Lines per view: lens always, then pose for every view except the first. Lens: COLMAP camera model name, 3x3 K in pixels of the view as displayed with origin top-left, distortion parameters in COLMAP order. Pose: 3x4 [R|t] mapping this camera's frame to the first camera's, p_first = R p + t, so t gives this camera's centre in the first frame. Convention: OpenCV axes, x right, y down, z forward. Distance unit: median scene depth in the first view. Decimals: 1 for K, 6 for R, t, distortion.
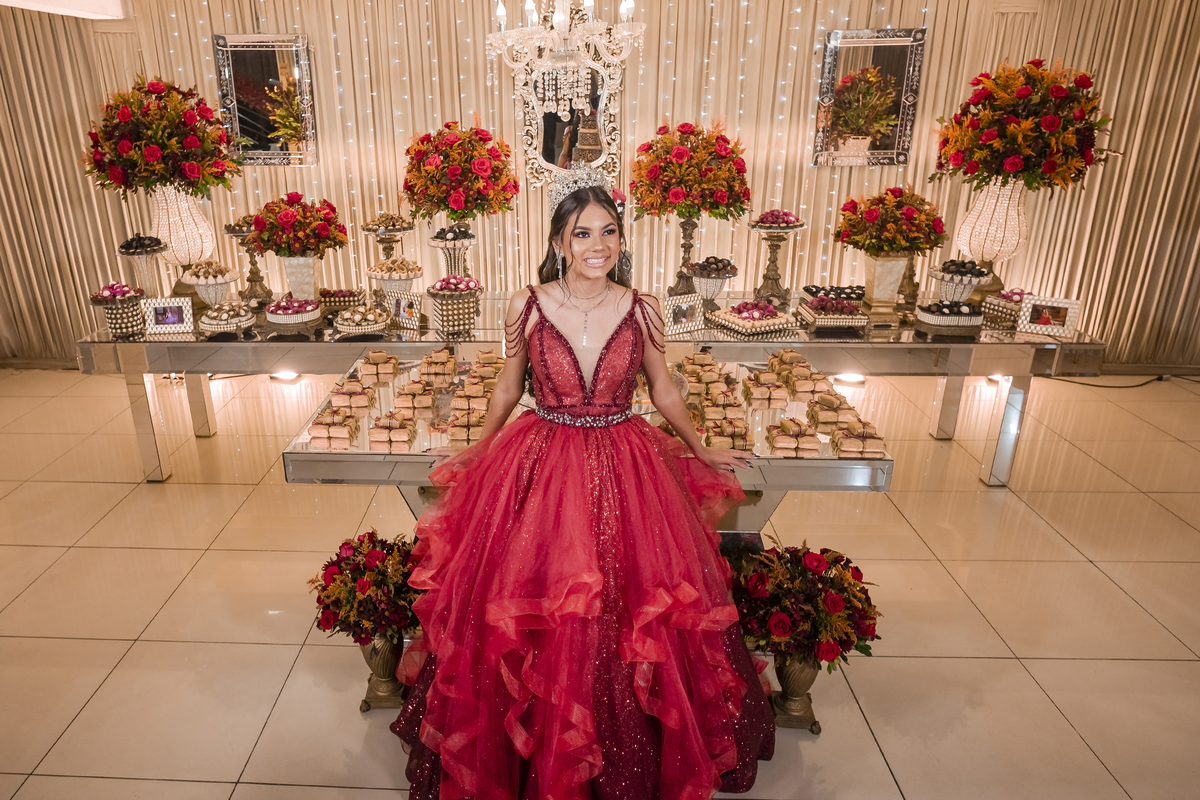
lens RADIAL K [[773.2, 0, 523.4], [0, 773.2, 394.9], [0, 0, 1]] dist [-0.038741, 0.015413]
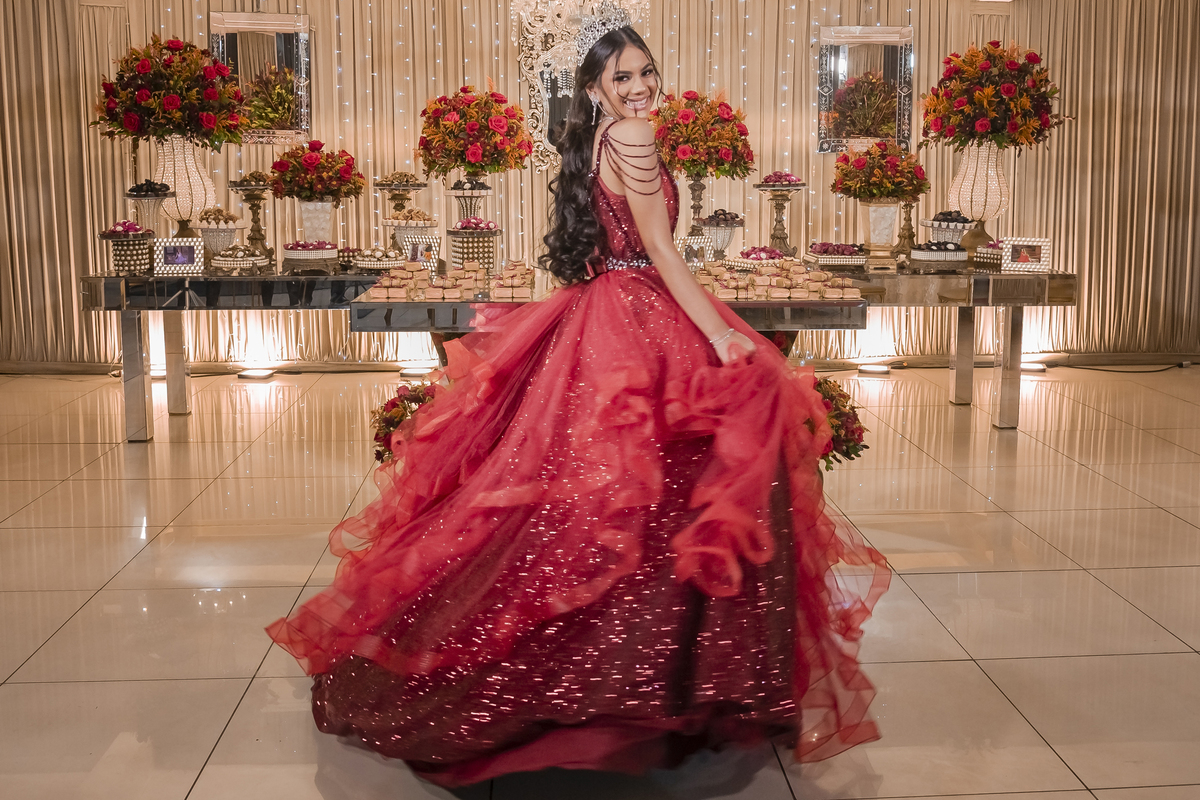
lens RADIAL K [[1068.2, 0, 612.7], [0, 1068.2, 300.0], [0, 0, 1]] dist [-0.038149, 0.005864]
pose [[0.992983, 0.003259, 0.118215, -0.070550], [0.025331, 0.970560, -0.239526, 0.284095], [-0.115516, 0.240839, 0.963666, -0.348845]]
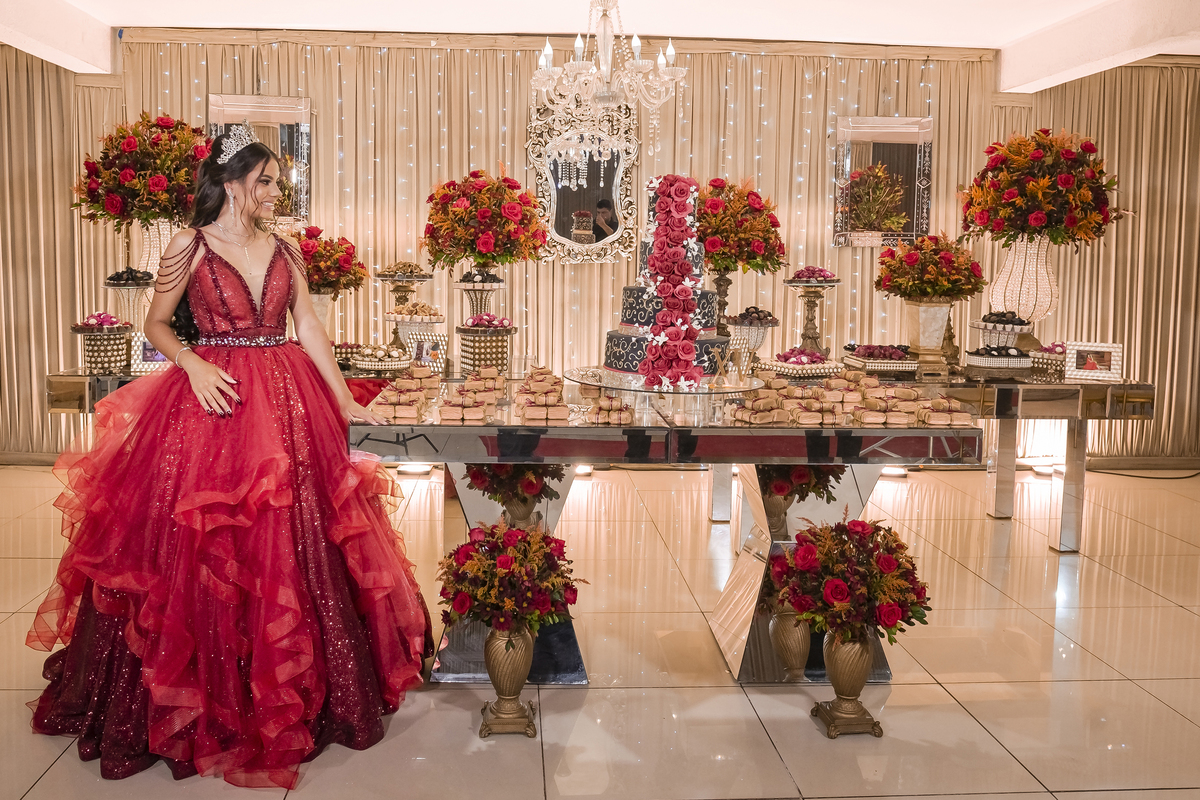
lens RADIAL K [[935.9, 0, 561.2], [0, 935.9, 336.4], [0, 0, 1]] dist [-0.037444, 0.007235]
pose [[0.994443, 0.020585, 0.103249, -0.110273], [0.008860, 0.960859, -0.276897, 0.175977], [-0.104907, 0.276273, 0.955336, -0.073486]]
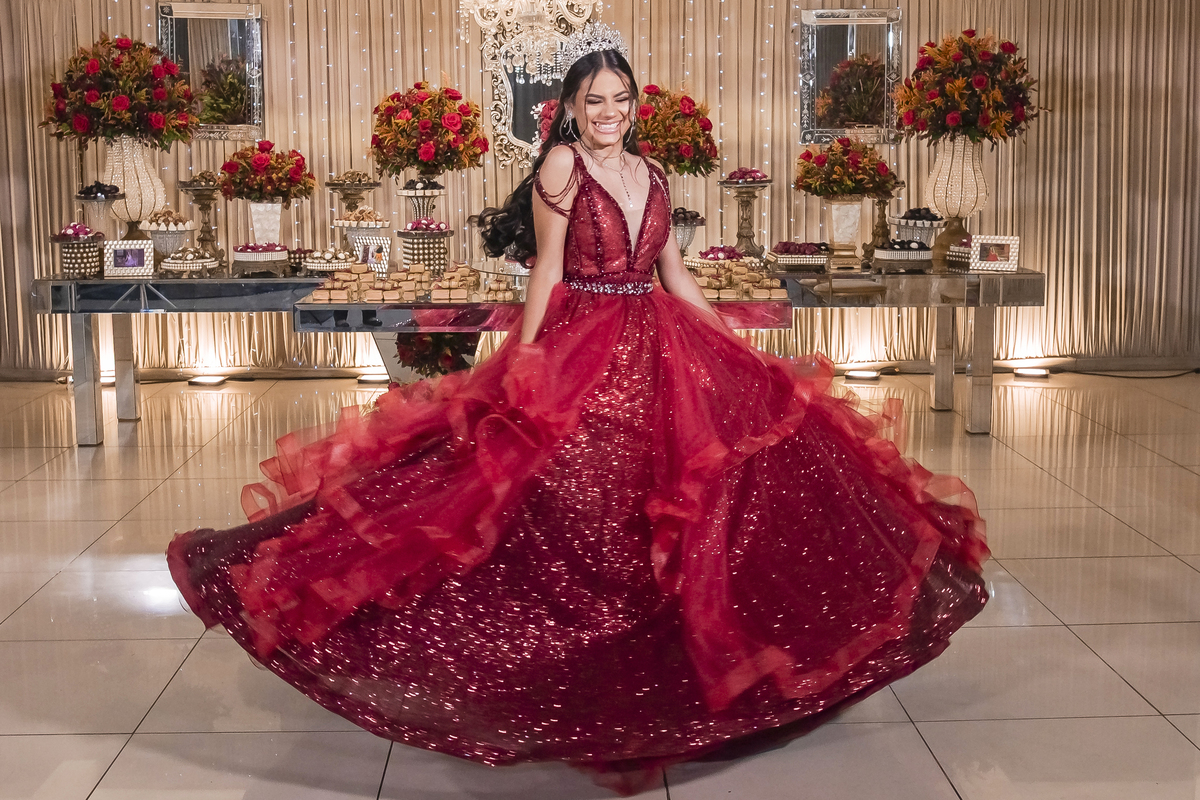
lens RADIAL K [[1284.2, 0, 598.2], [0, 1284.2, 299.1], [0, 0, 1]] dist [-0.040373, 0.016580]
pose [[0.996096, 0.000564, 0.088270, -0.011077], [0.021008, 0.969731, -0.243270, 0.346774], [-0.085735, 0.244175, 0.965934, -0.593191]]
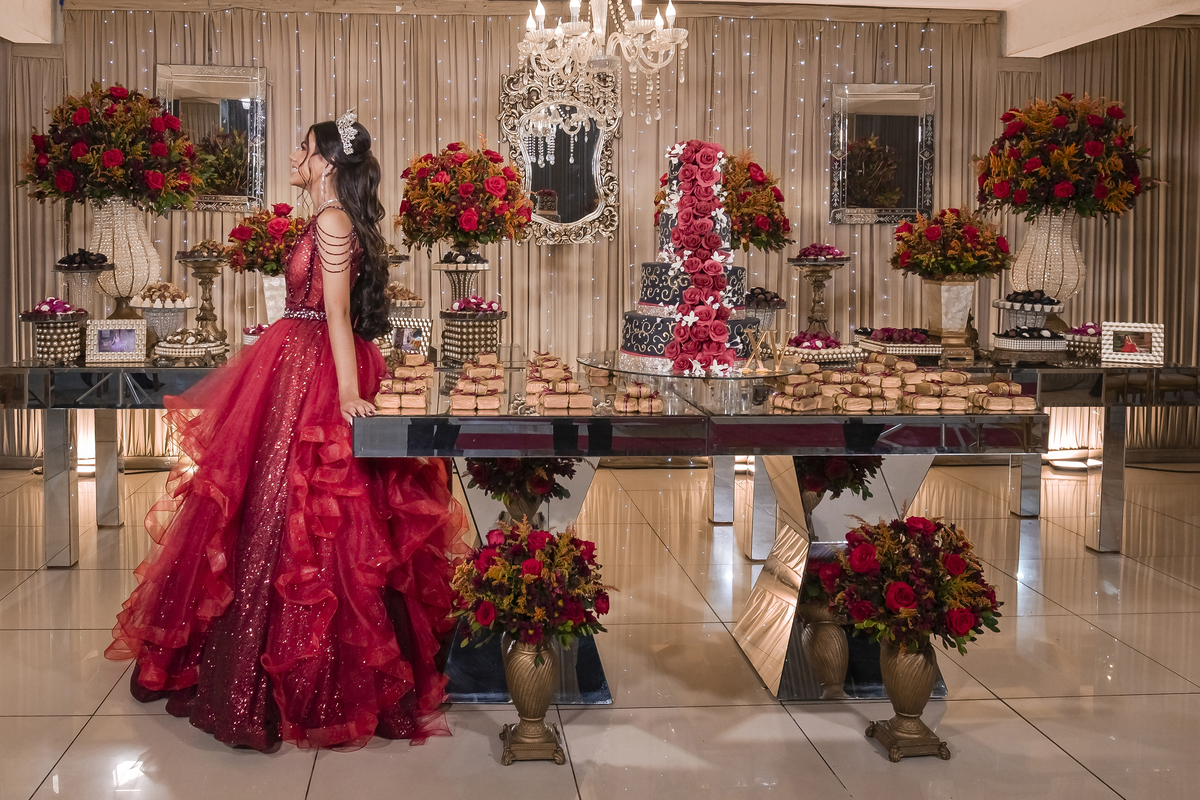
lens RADIAL K [[1002.1, 0, 499.7], [0, 1002.1, 295.8], [0, 0, 1]] dist [-0.037660, 0.010742]
pose [[0.994423, 0.015923, 0.104256, -0.167599], [0.017106, 0.951094, -0.308426, 0.177670], [-0.104068, 0.308489, 0.945518, -0.045975]]
